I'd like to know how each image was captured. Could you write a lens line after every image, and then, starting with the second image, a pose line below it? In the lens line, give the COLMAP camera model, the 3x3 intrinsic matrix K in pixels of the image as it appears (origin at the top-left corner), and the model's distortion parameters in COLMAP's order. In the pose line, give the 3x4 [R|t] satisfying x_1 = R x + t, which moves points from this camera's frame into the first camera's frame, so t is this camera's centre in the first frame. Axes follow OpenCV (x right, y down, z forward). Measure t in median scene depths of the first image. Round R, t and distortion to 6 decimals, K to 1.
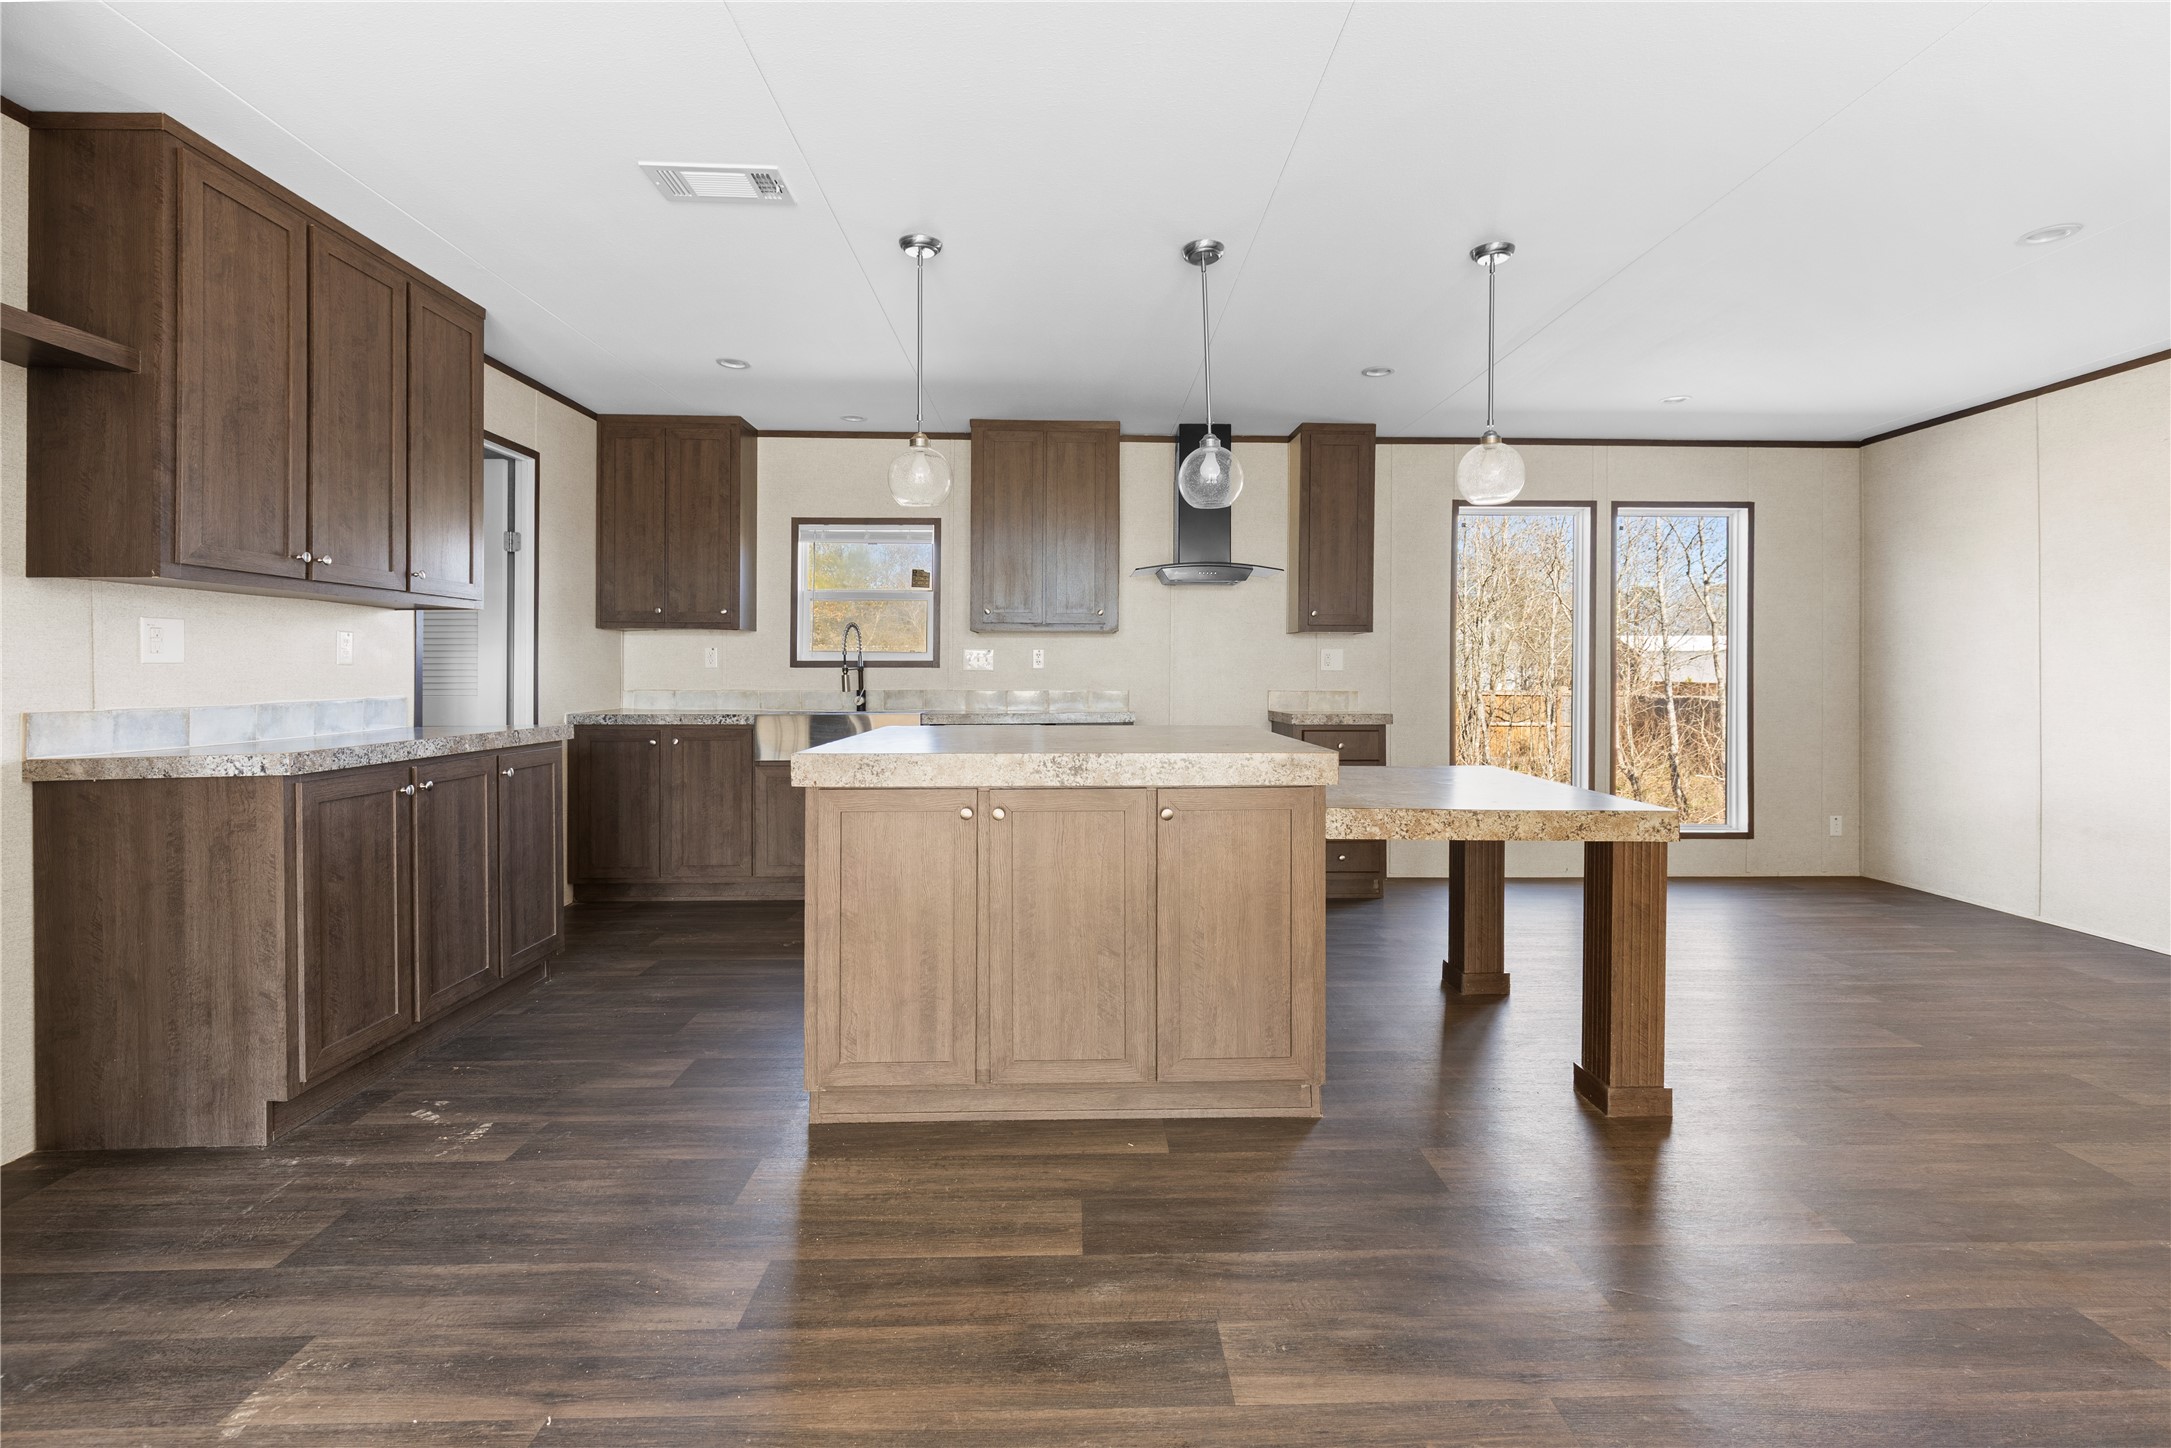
lens RADIAL K [[977.9, 0, 1124.4], [0, 977.9, 670.6], [0, 0, 1]] dist [0.007964, -0.002973]
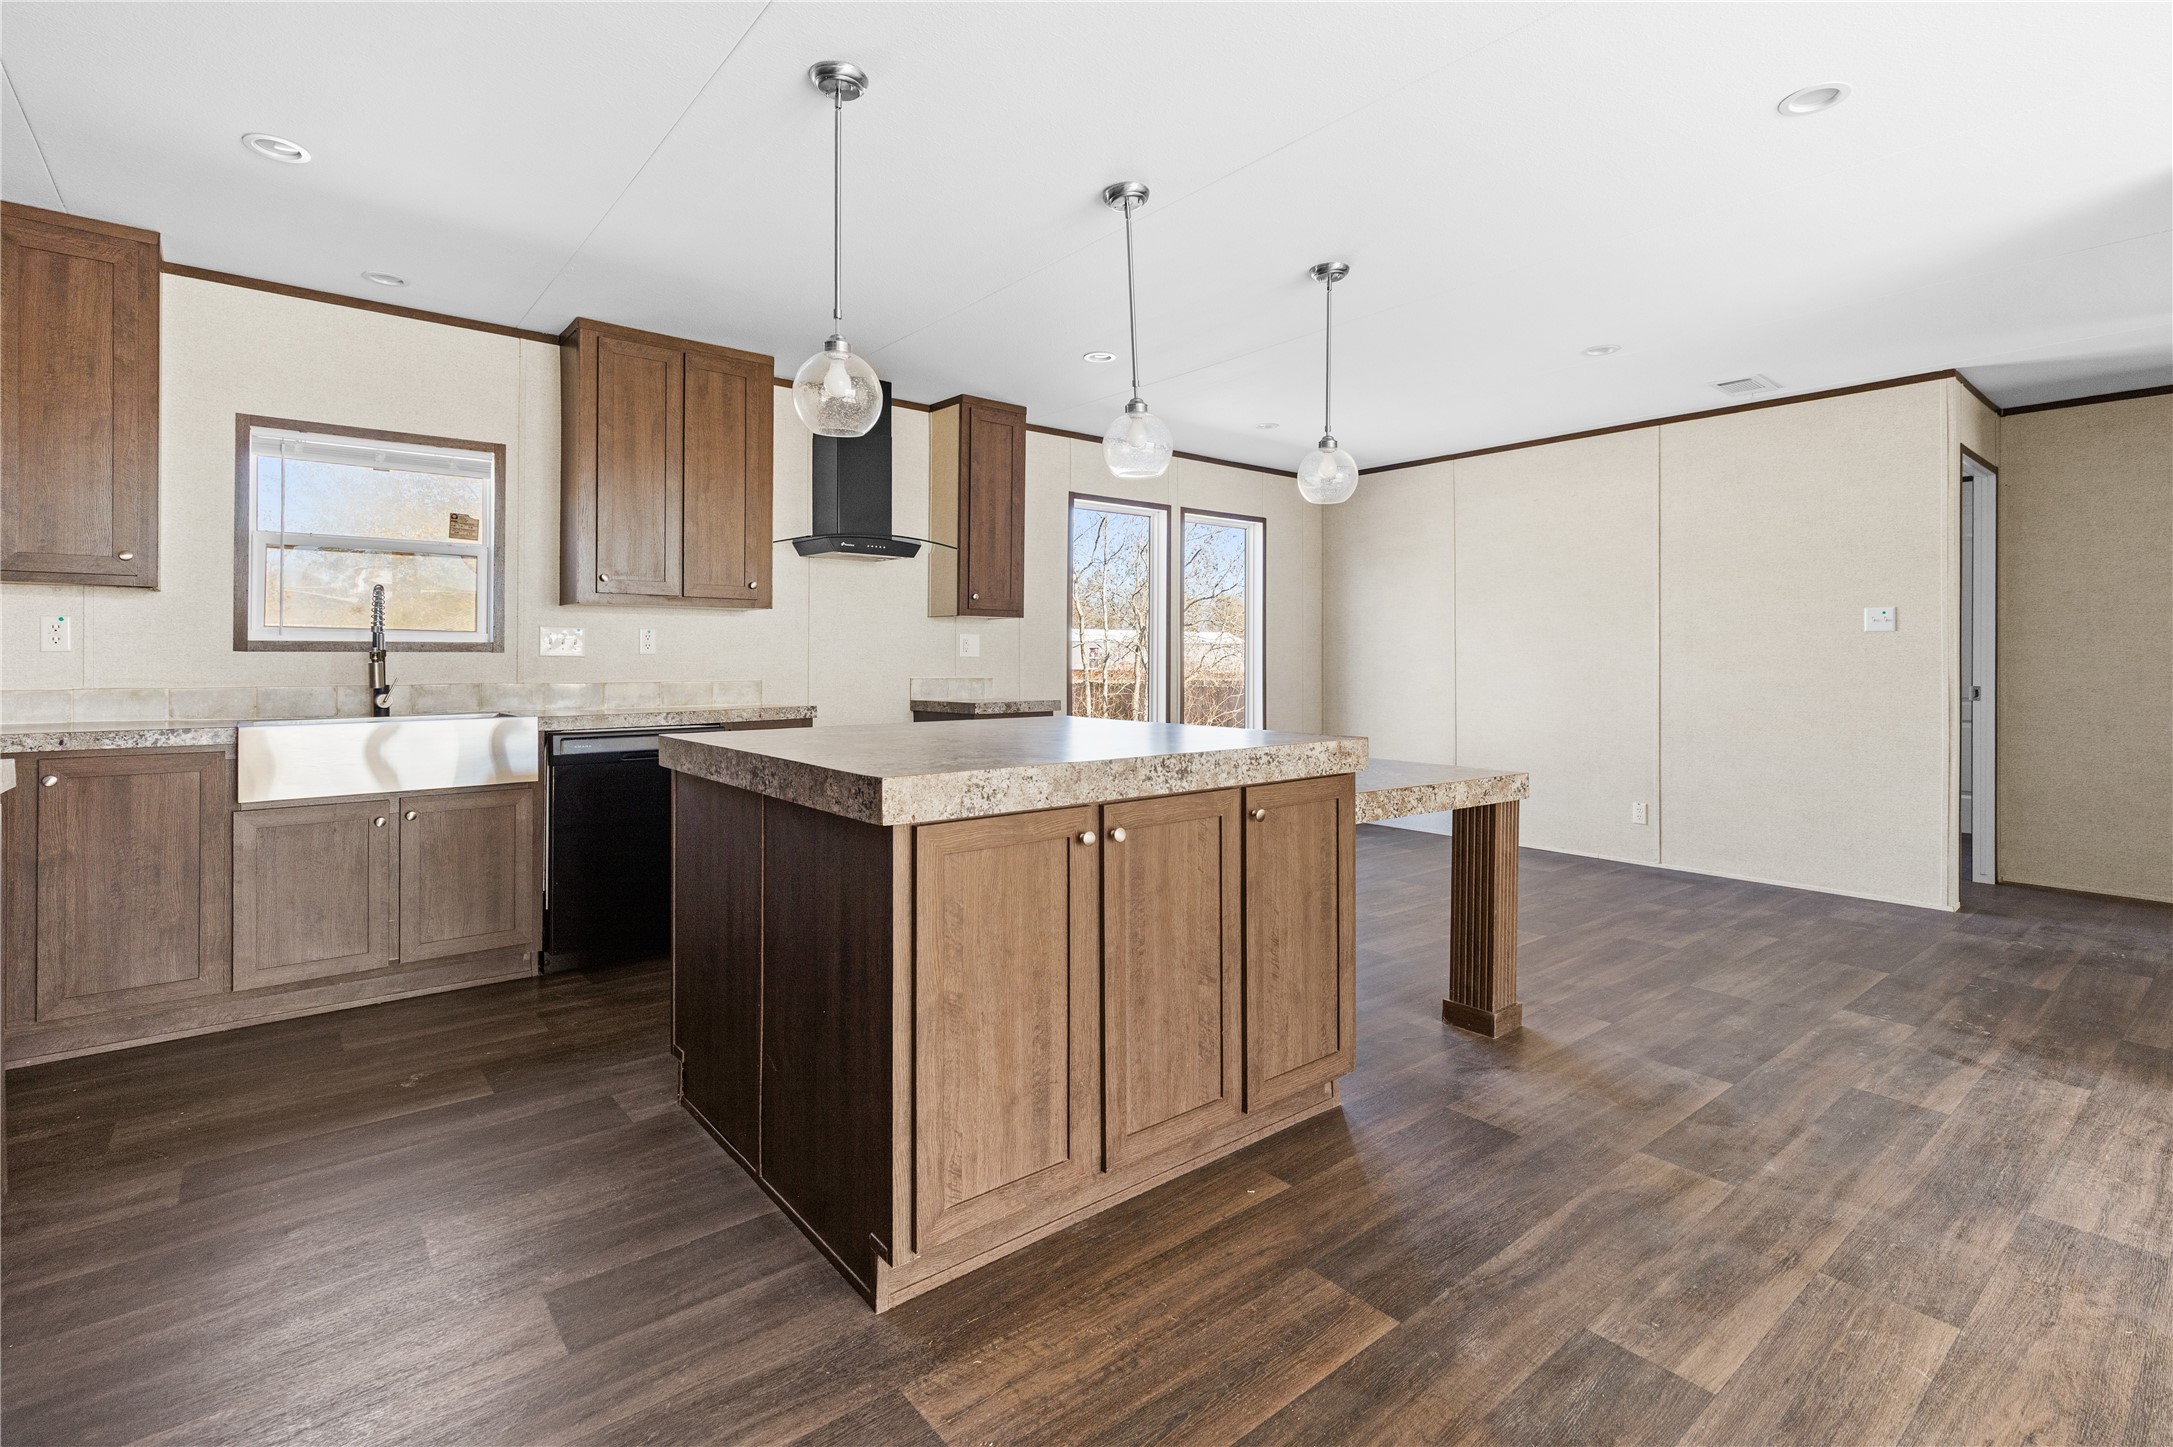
lens RADIAL K [[978.8, 0, 1083.1], [0, 978.8, 655.8], [0, 0, 1]] dist [0.007964, -0.002973]
pose [[0.802367, 0.000858, 0.596830, -0.310502], [-0.001076, 0.999999, 0.000010, -0.000635], [-0.596829, -0.000650, 0.802368, 0.181105]]
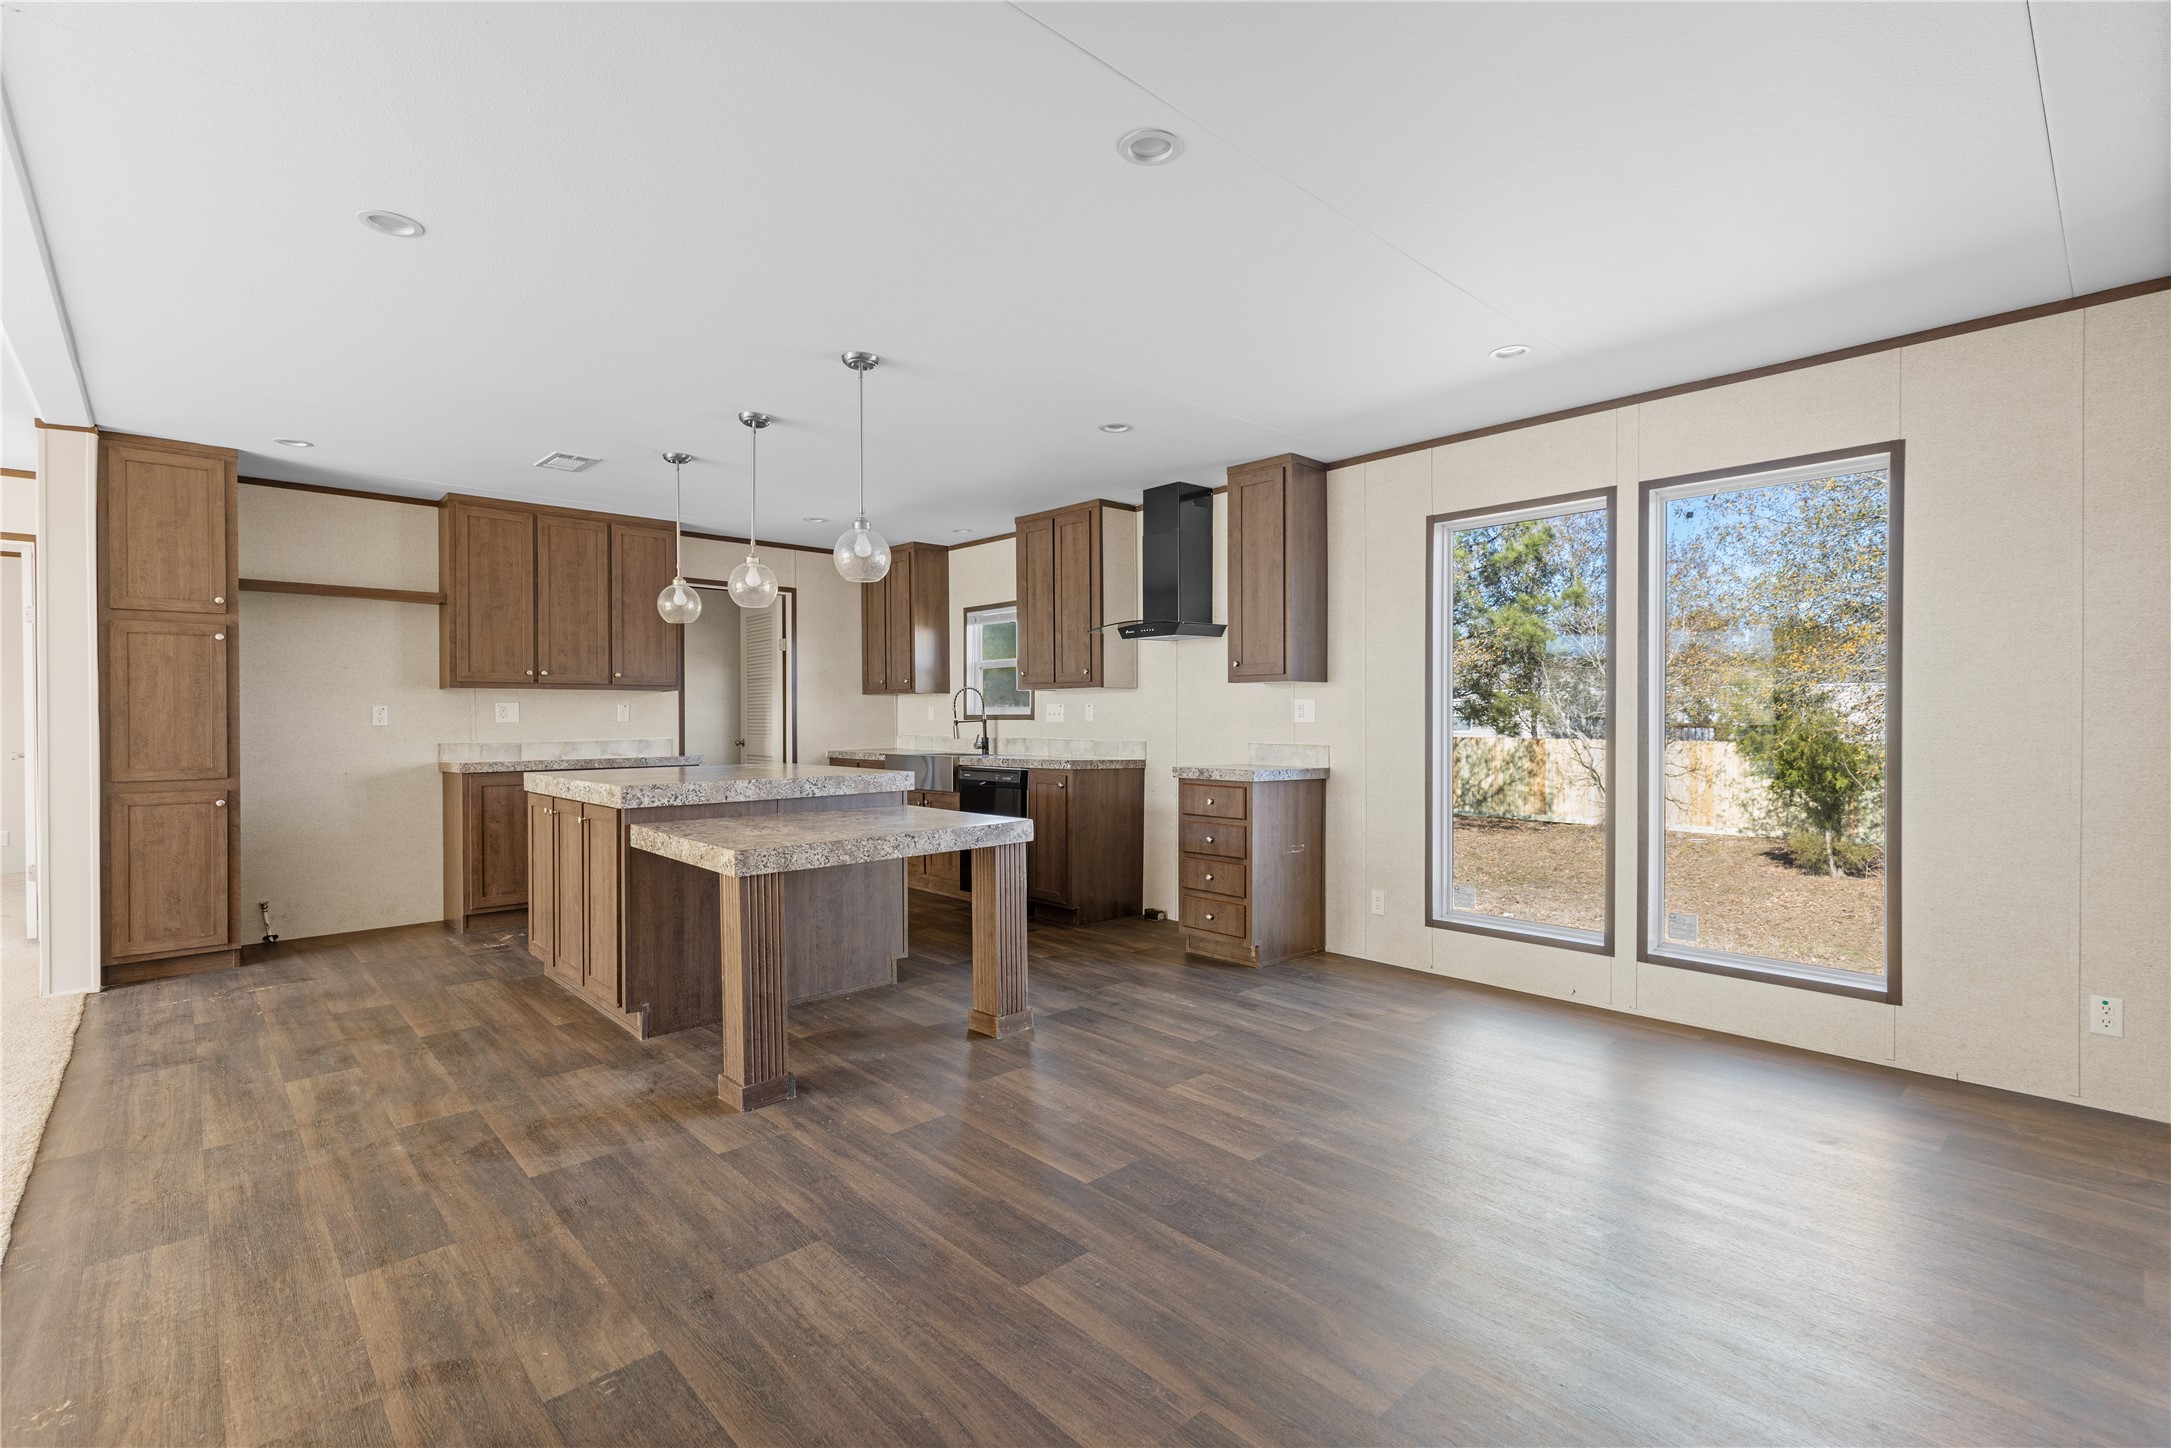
lens RADIAL K [[977.9, 0, 1105.3], [0, 977.9, 714.1], [0, 0, 1]] dist [0.007964, -0.002973]
pose [[0.667554, -0.006650, -0.744531, 0.879457], [0.003856, 0.999978, -0.005474, -0.004553], [0.744551, 0.000784, 0.667565, 0.281496]]
